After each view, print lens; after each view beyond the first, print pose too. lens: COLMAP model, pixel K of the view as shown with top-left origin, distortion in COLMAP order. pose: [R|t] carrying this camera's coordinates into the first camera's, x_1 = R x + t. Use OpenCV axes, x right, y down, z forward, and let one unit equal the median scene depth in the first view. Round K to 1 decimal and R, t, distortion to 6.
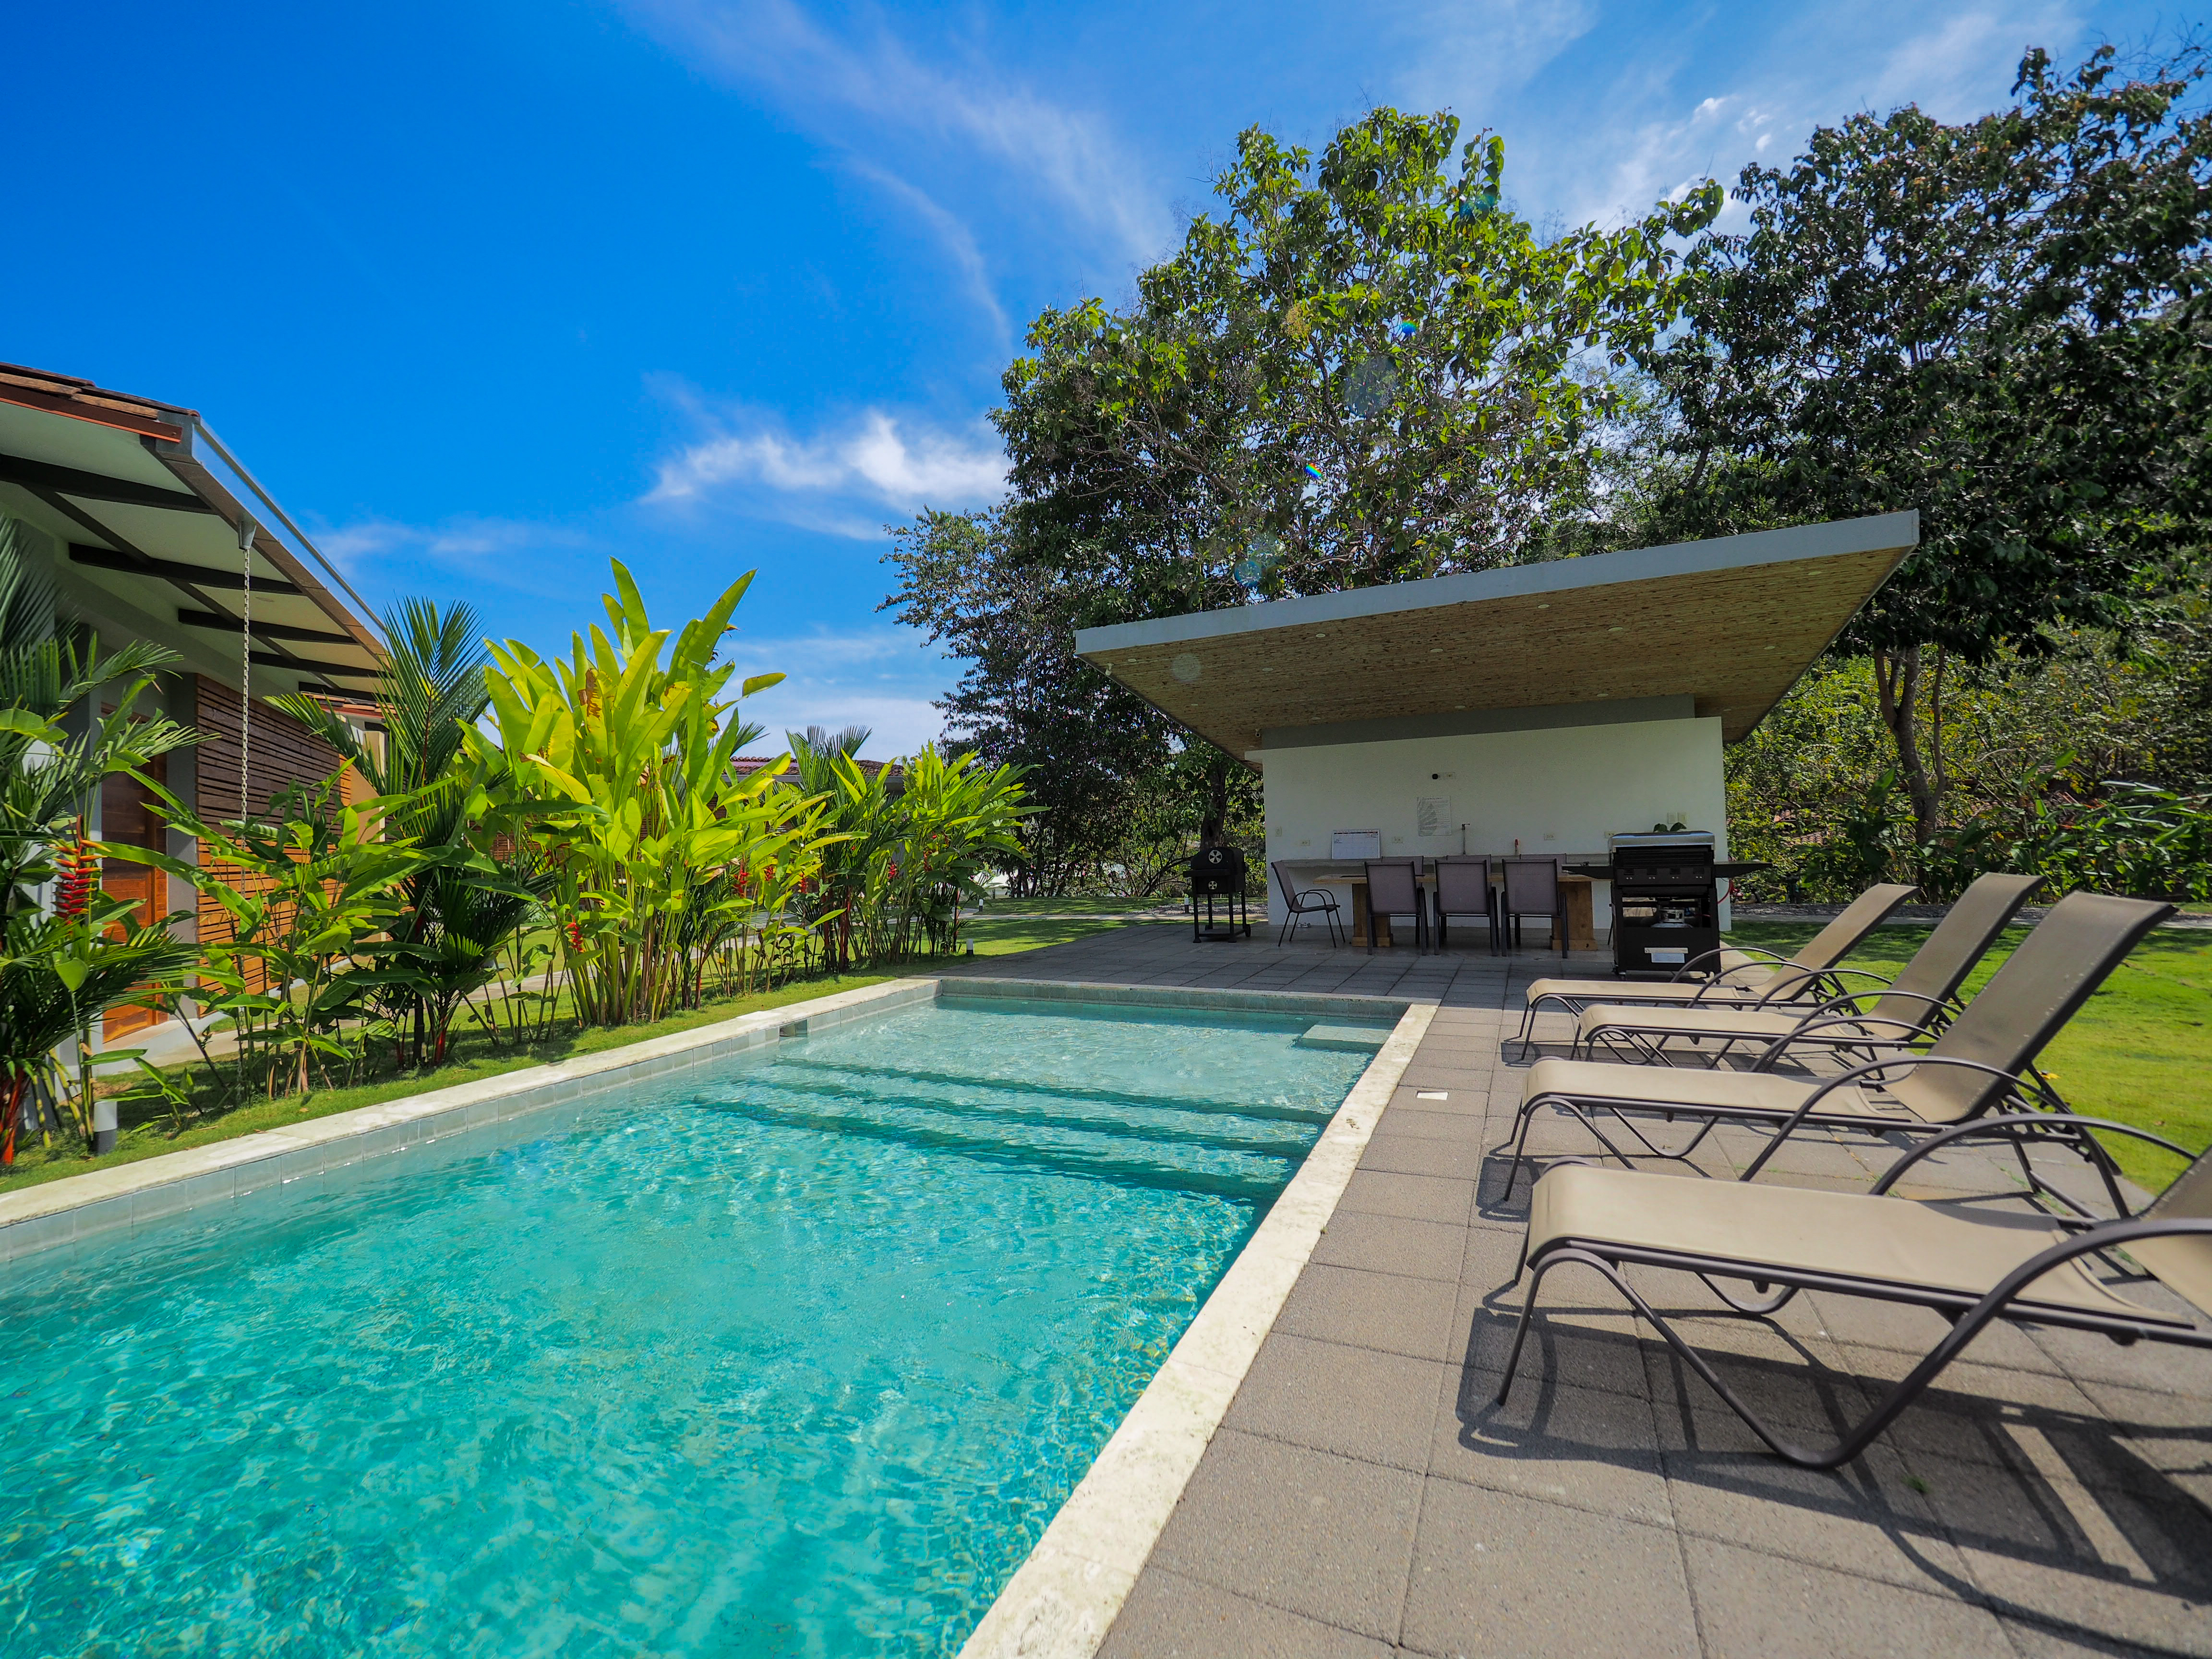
lens RADIAL K [[943.2, 0, 1099.3], [0, 943.2, 830.9], [0, 0, 1]] dist [-0.003669, -0.001790]
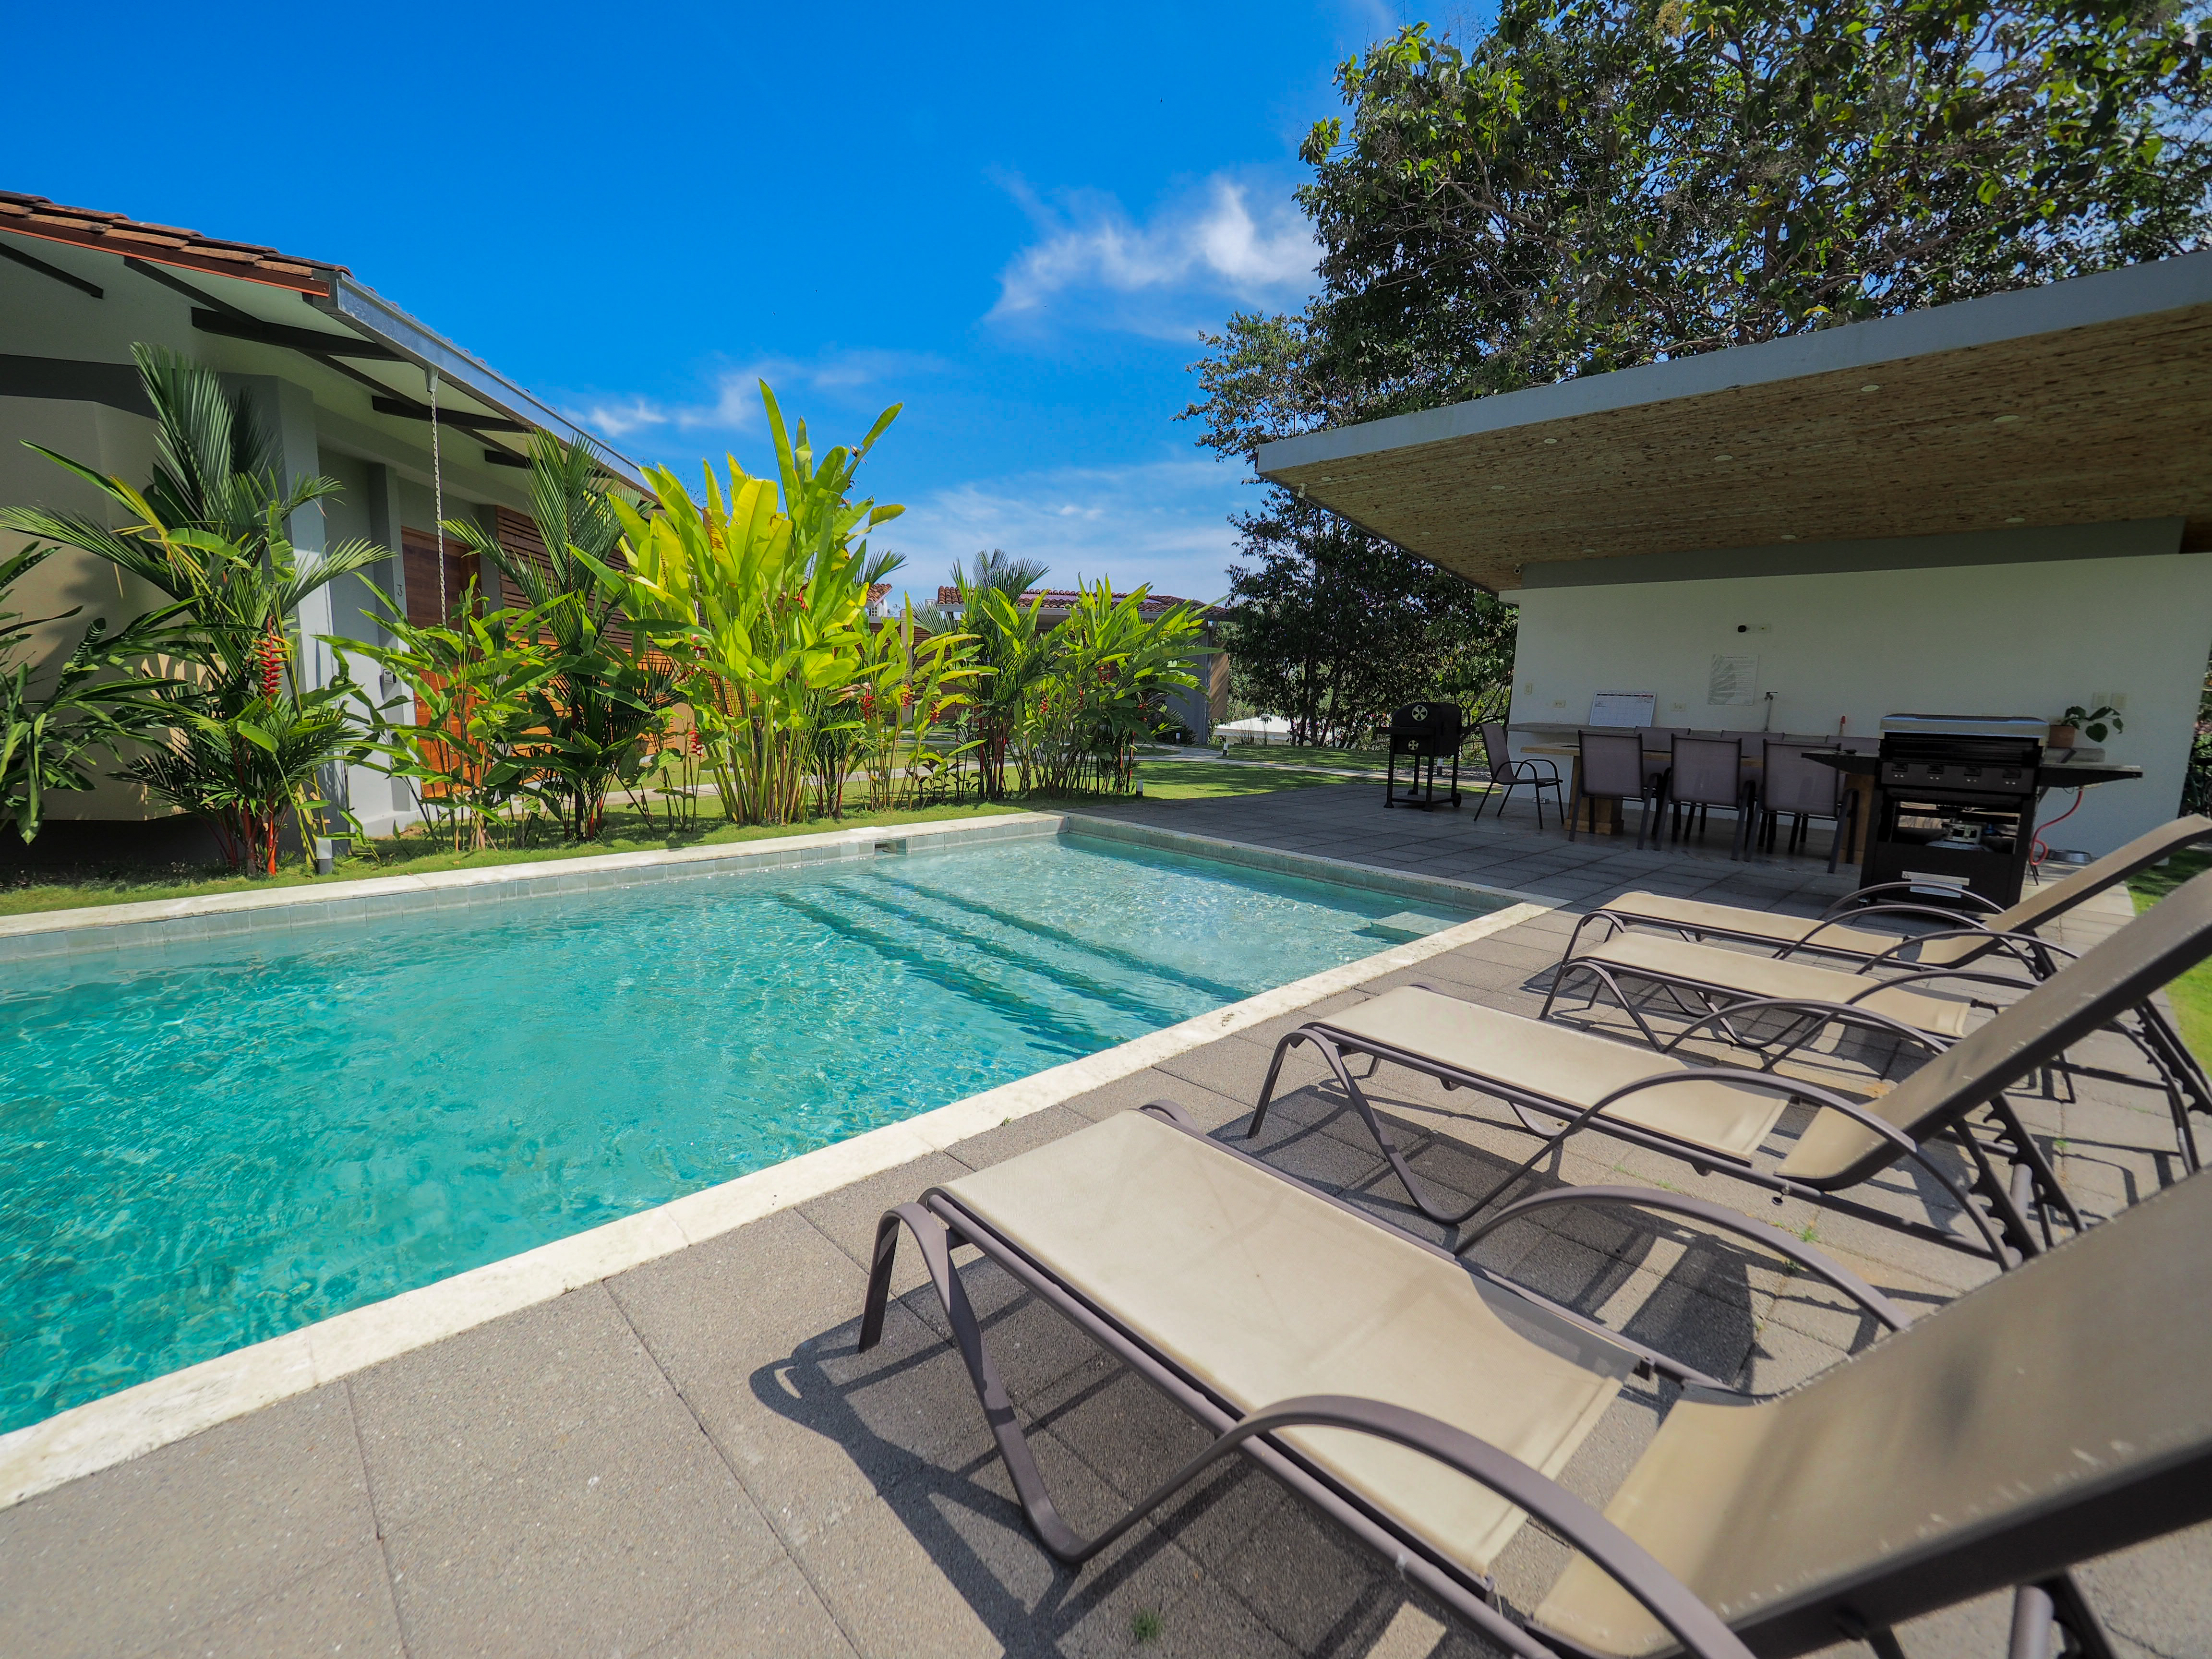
lens RADIAL K [[943.2, 0, 1108.9], [0, 943.2, 830.6], [0, 0, 1]] dist [-0.003669, -0.001790]
pose [[0.931002, 0.108556, -0.348498, 0.217661], [-0.049460, 0.983465, 0.174214, -0.004040], [0.361648, -0.144957, 0.920977, 0.088674]]
